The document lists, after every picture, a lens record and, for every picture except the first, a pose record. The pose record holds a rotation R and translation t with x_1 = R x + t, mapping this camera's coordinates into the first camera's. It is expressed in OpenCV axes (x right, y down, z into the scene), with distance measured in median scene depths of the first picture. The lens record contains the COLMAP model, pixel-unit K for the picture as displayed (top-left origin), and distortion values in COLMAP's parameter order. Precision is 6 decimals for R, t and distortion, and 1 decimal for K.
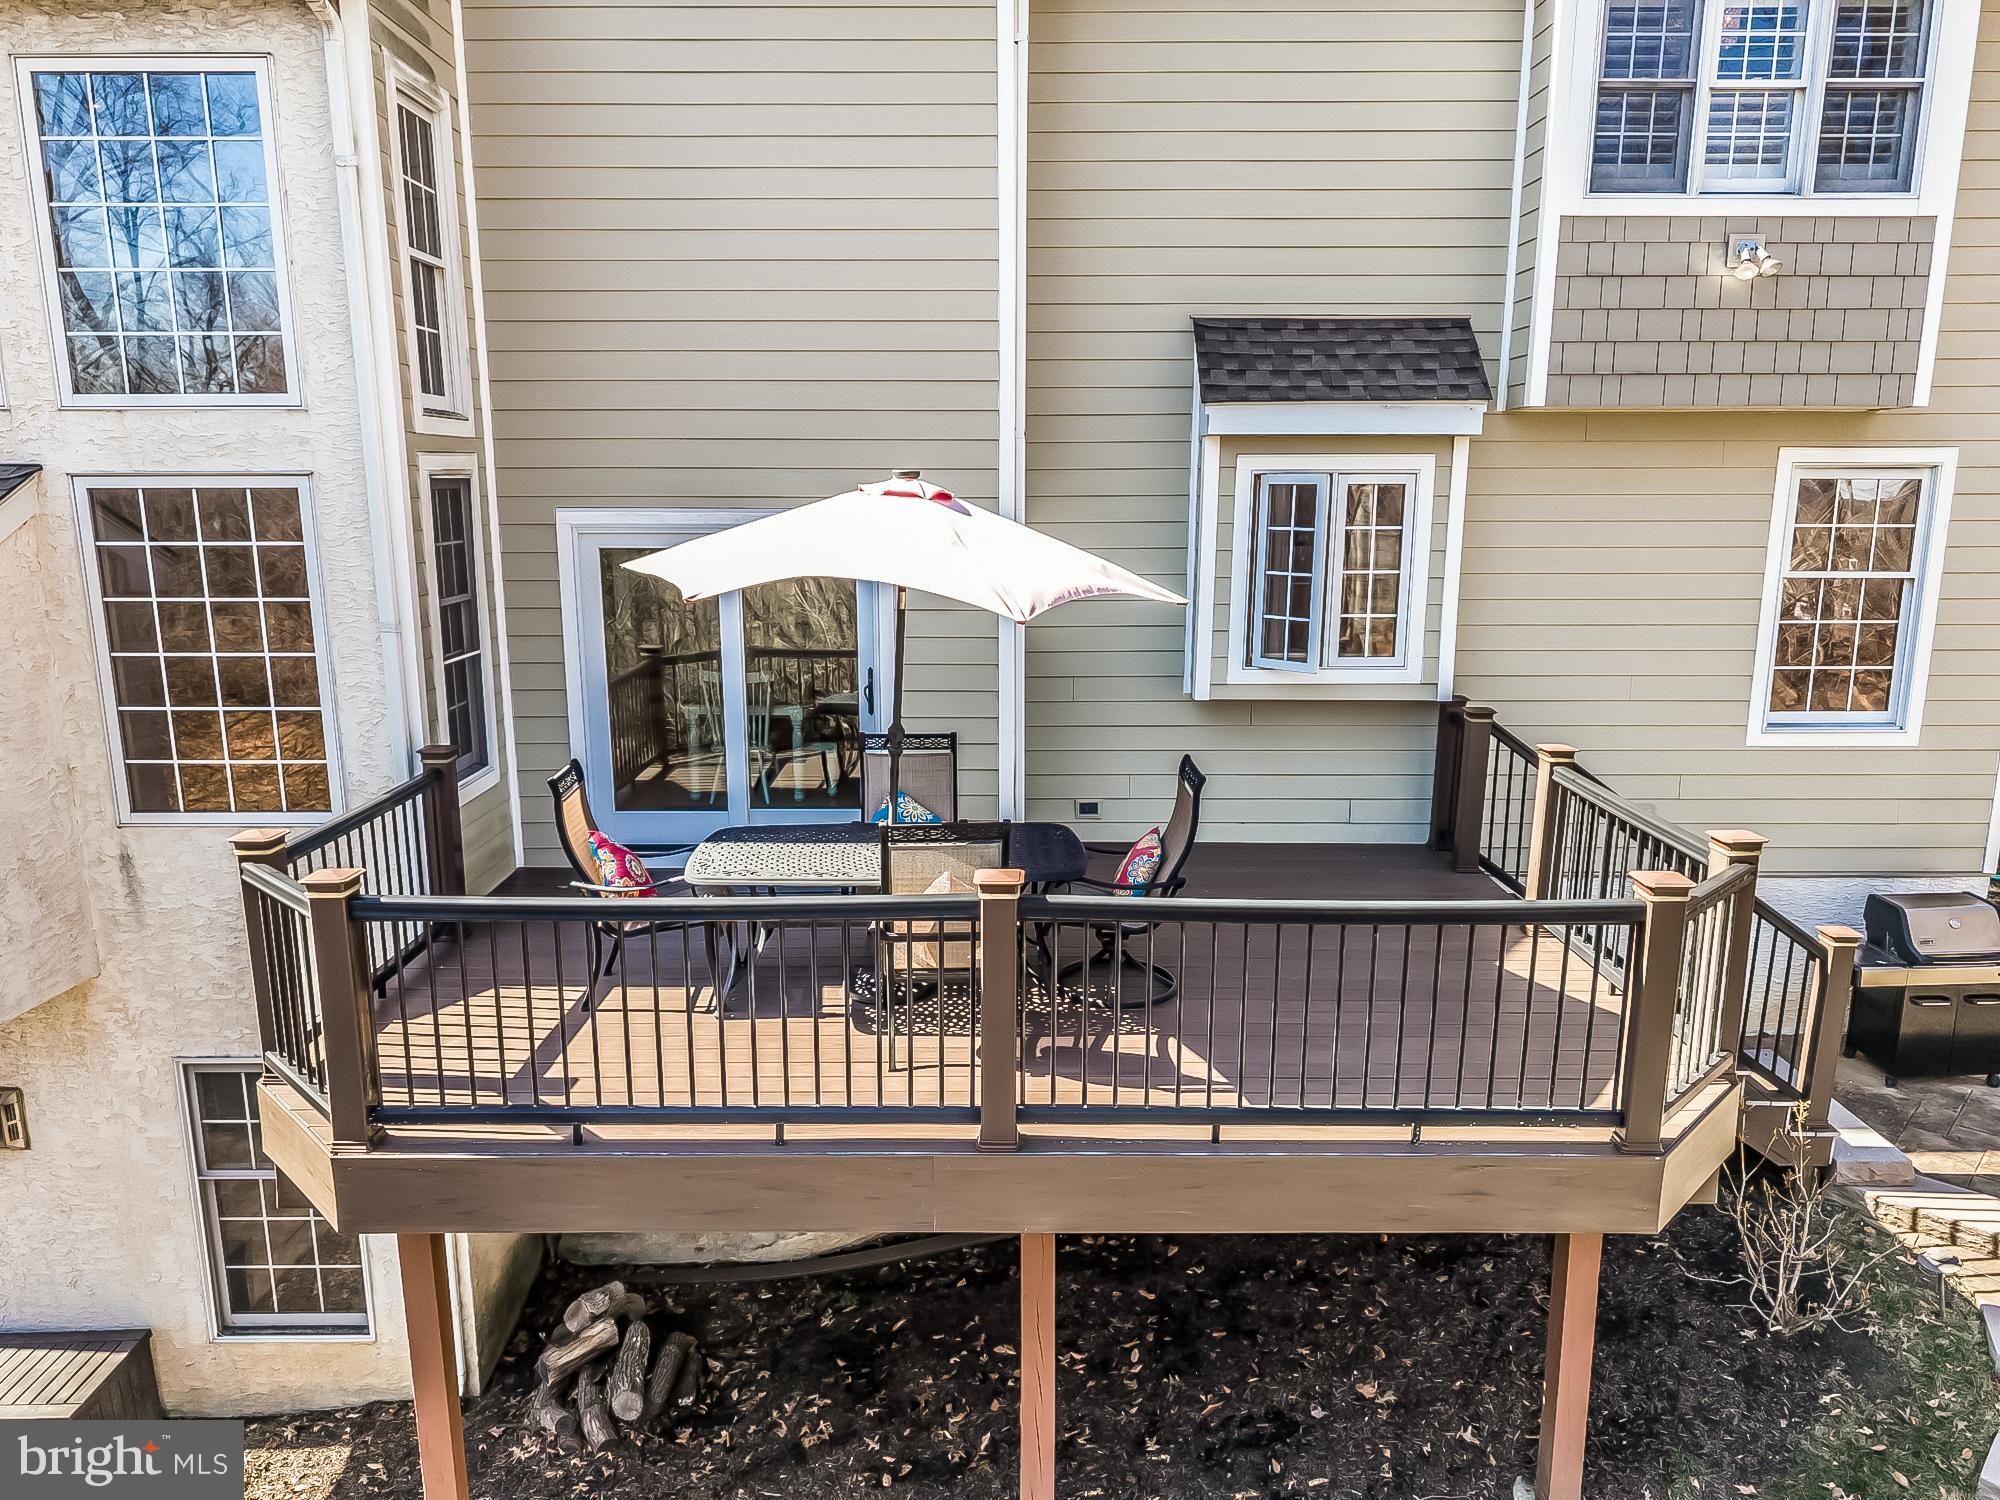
lens RADIAL K [[1356.1, 0, 999.9], [0, 1356.1, 763.2], [0, 0, 1]] dist [0.005973, -0.003943]
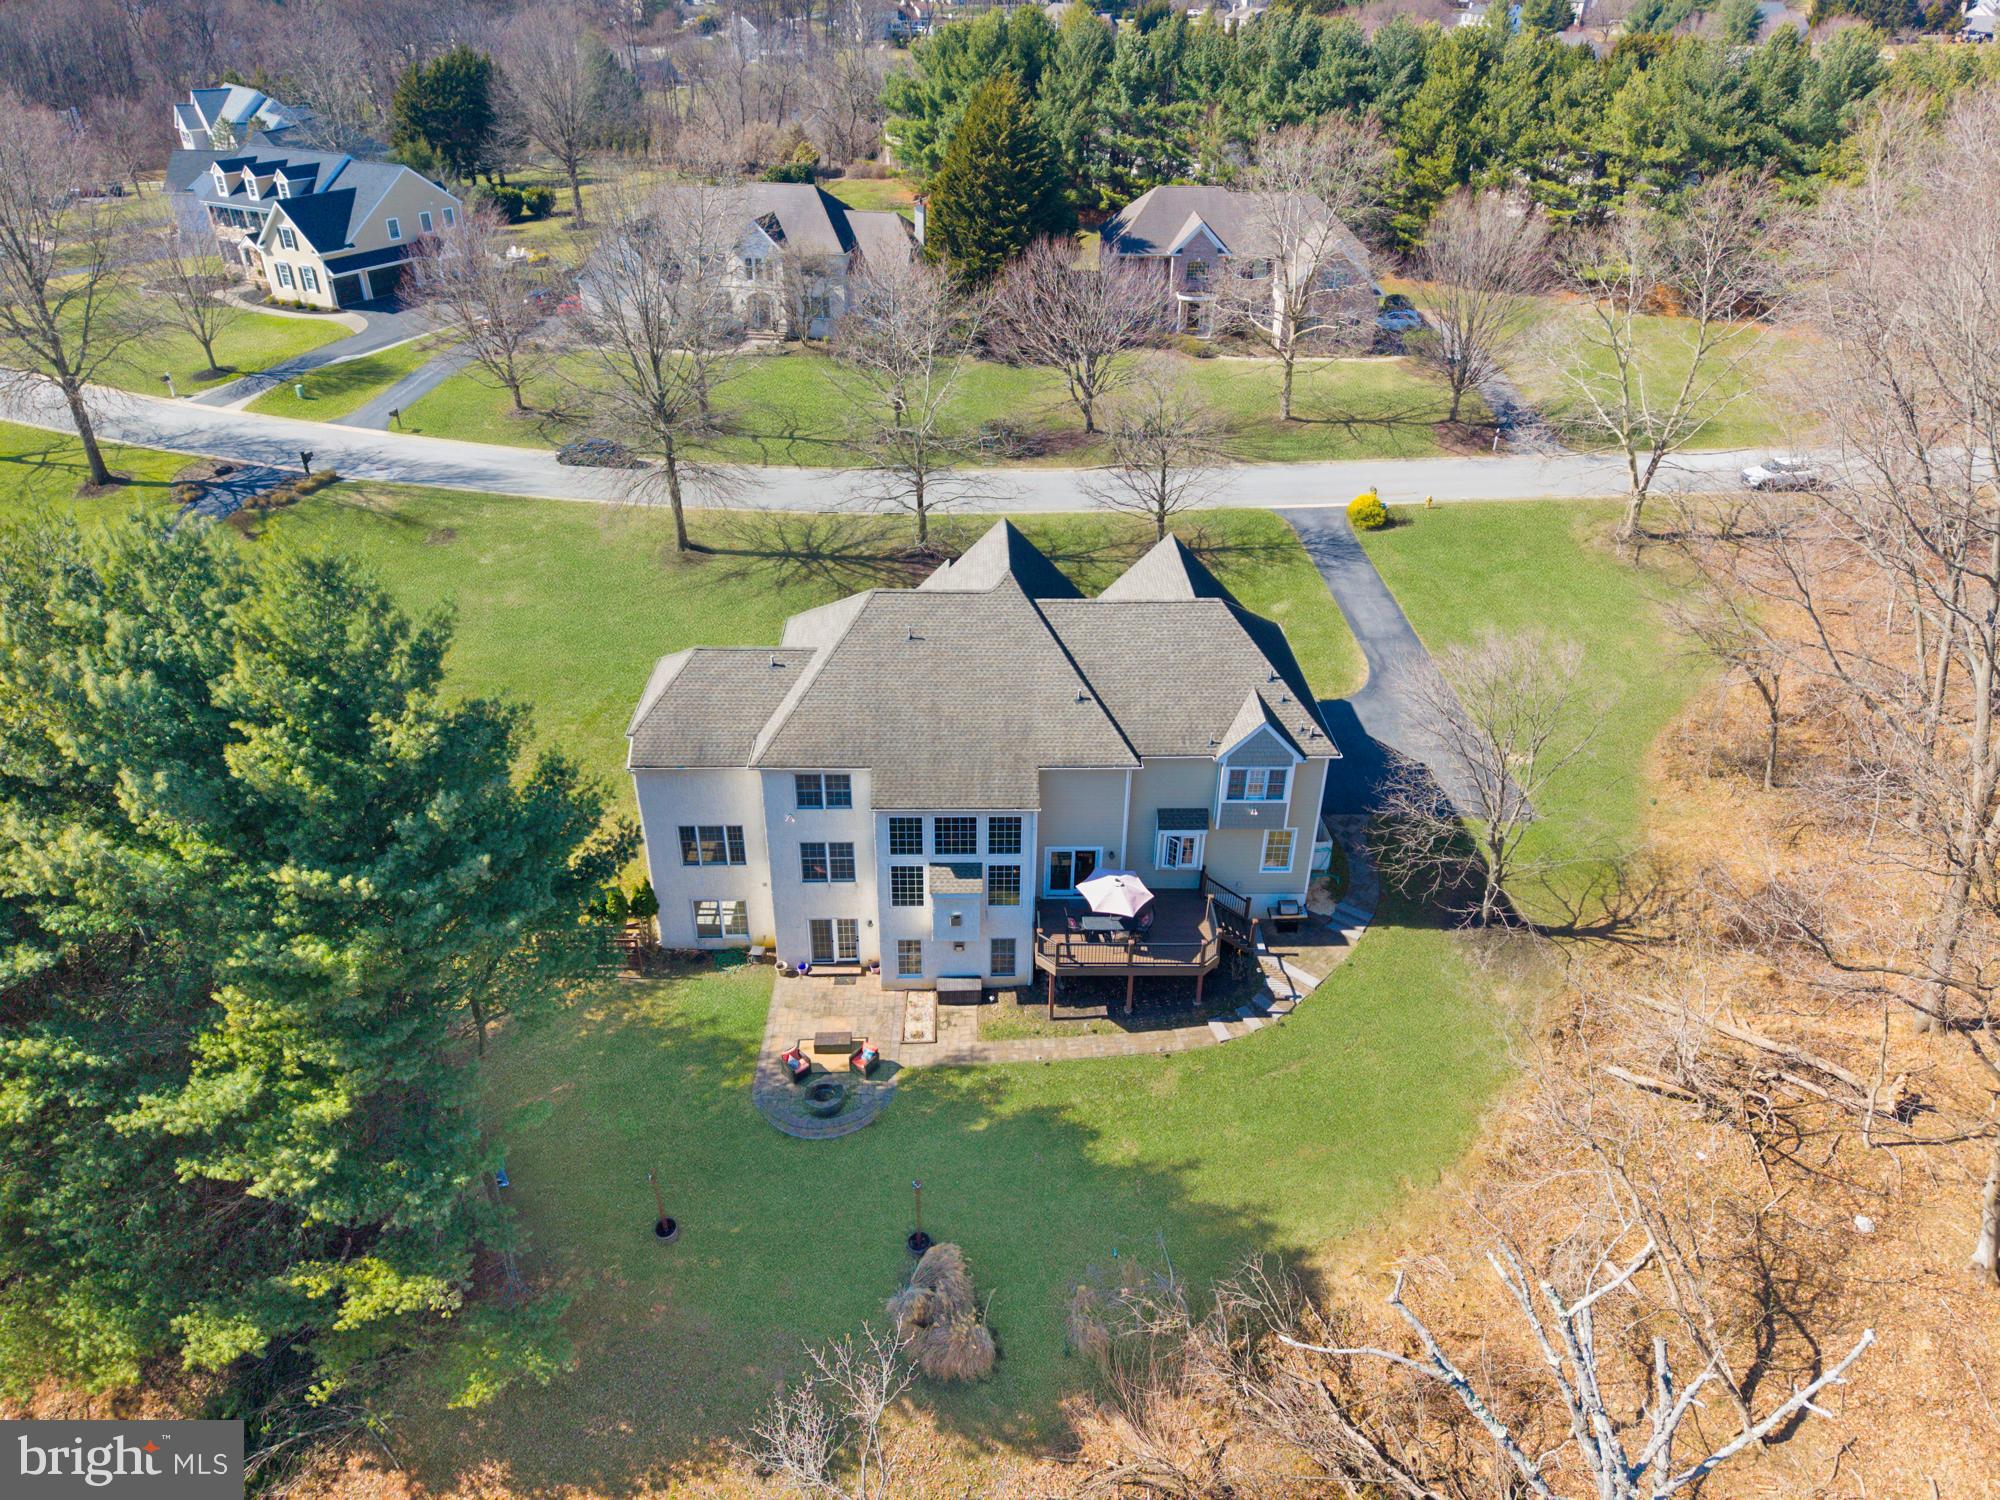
lens RADIAL K [[1320.8, 0, 1019.5], [0, 1320.8, 750.2], [0, 0, 1]] dist [0.008326, -0.002066]
pose [[0.999615, 0.002363, 0.027652, -0.594654], [-0.011379, 0.943661, 0.330718, -2.416174], [-0.025313, -0.330905, 0.943324, -4.125345]]
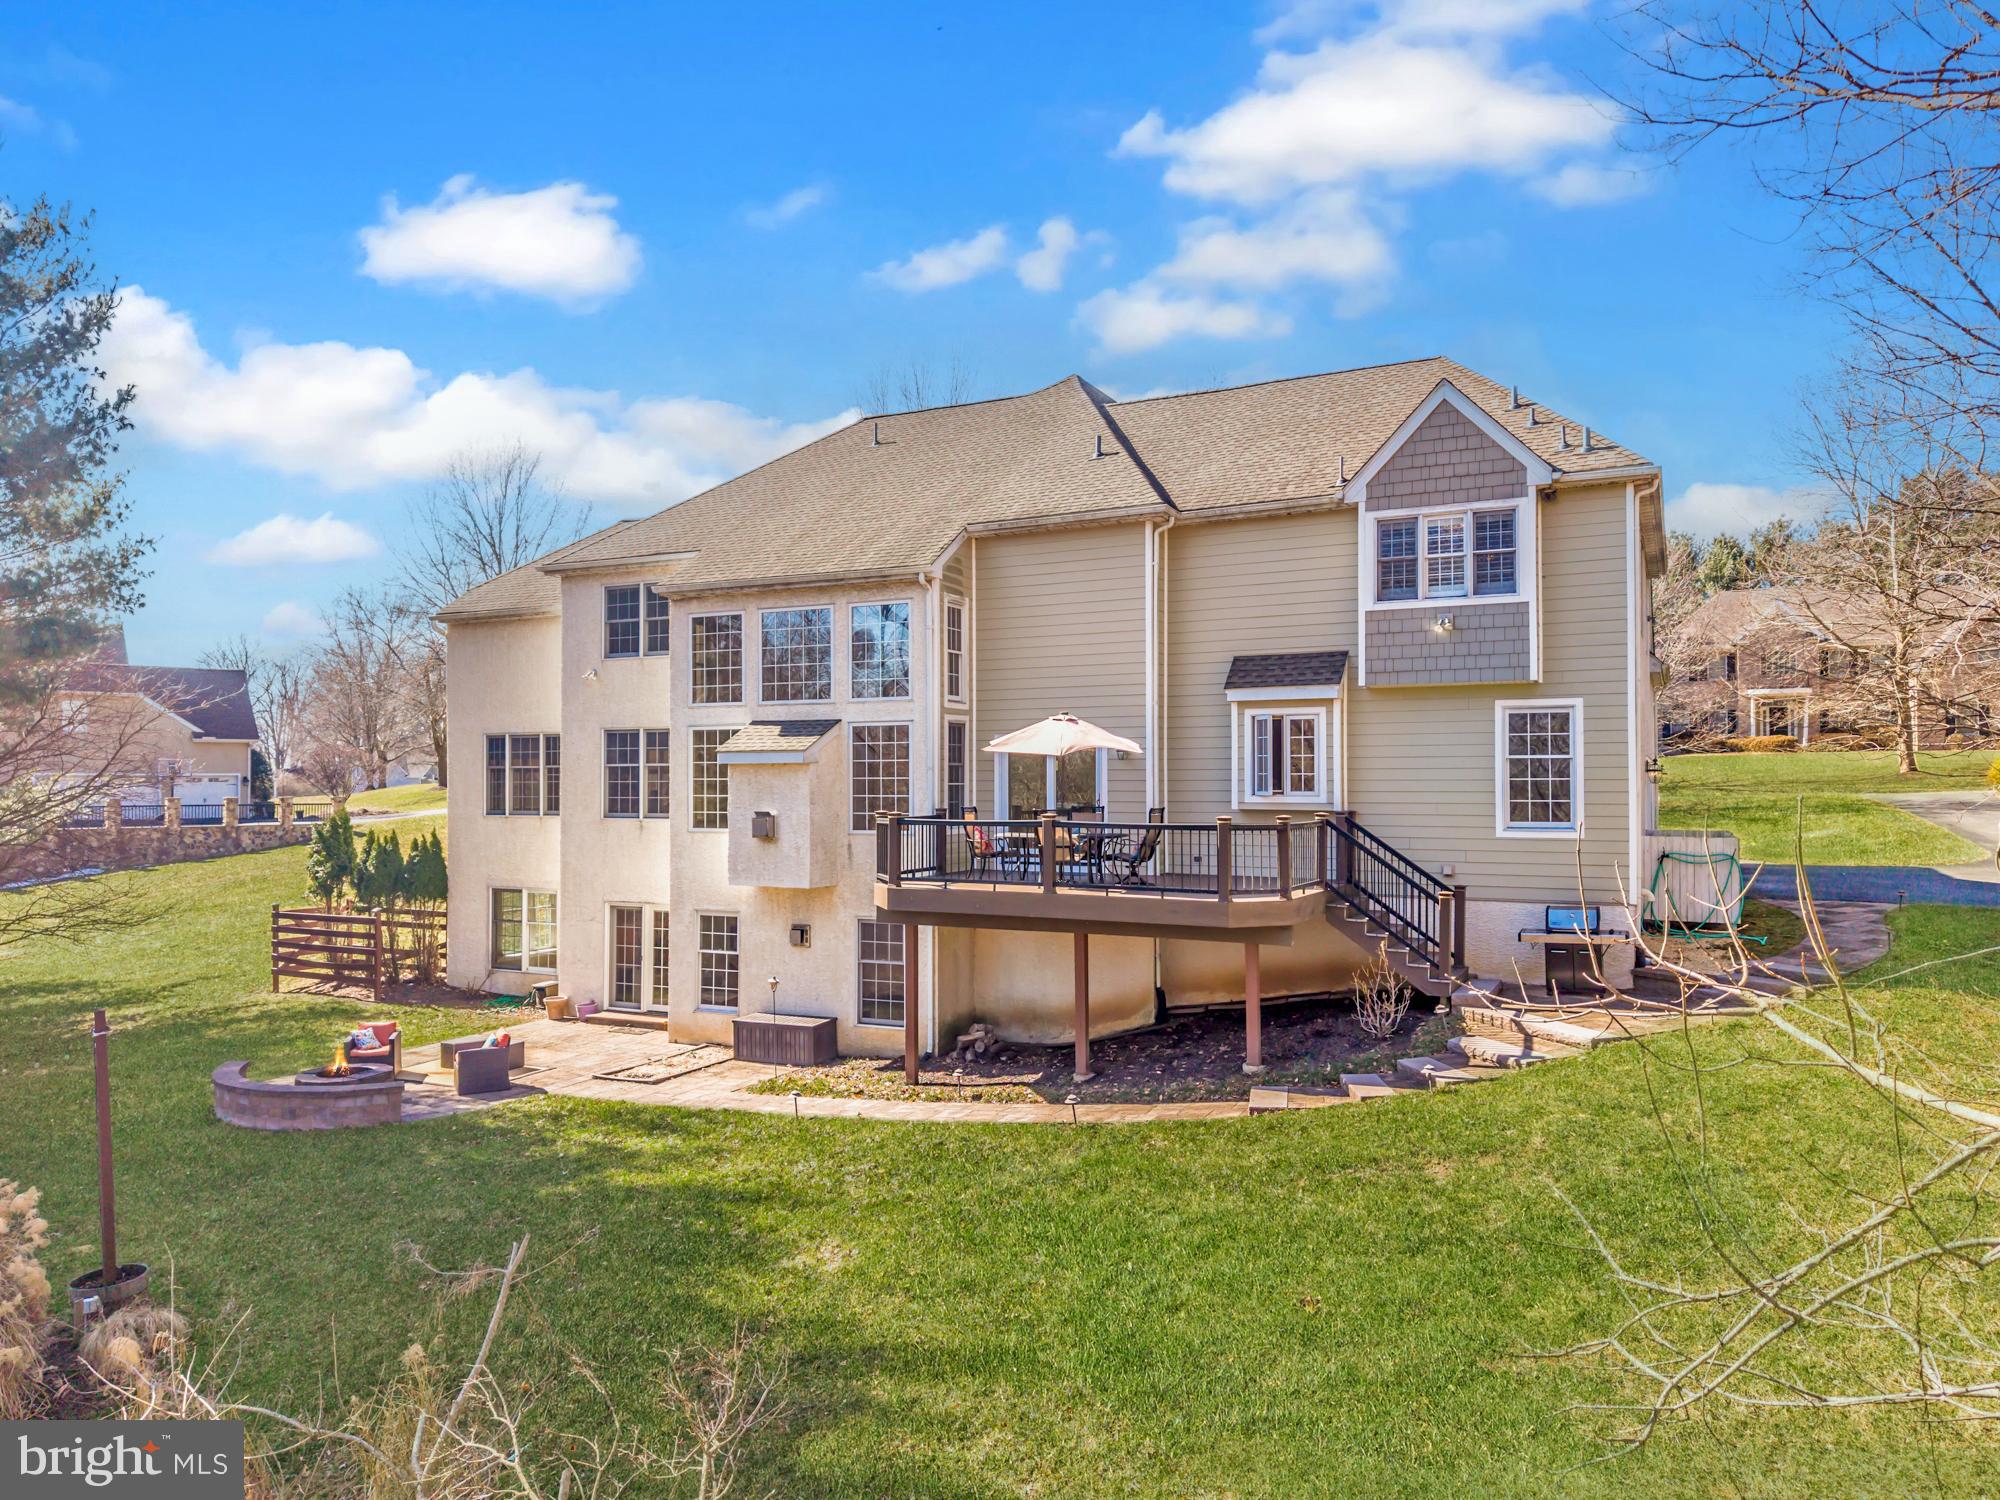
lens RADIAL K [[1349.1, 0, 1000.0], [0, 1349.1, 750.0], [0, 0, 1]] dist [0.029504, -0.000508]
pose [[0.887802, -0.011765, -0.460076, 0.933835], [-0.089588, 0.976132, -0.197837, 0.381594], [0.451422, 0.216857, 0.865558, -1.345814]]
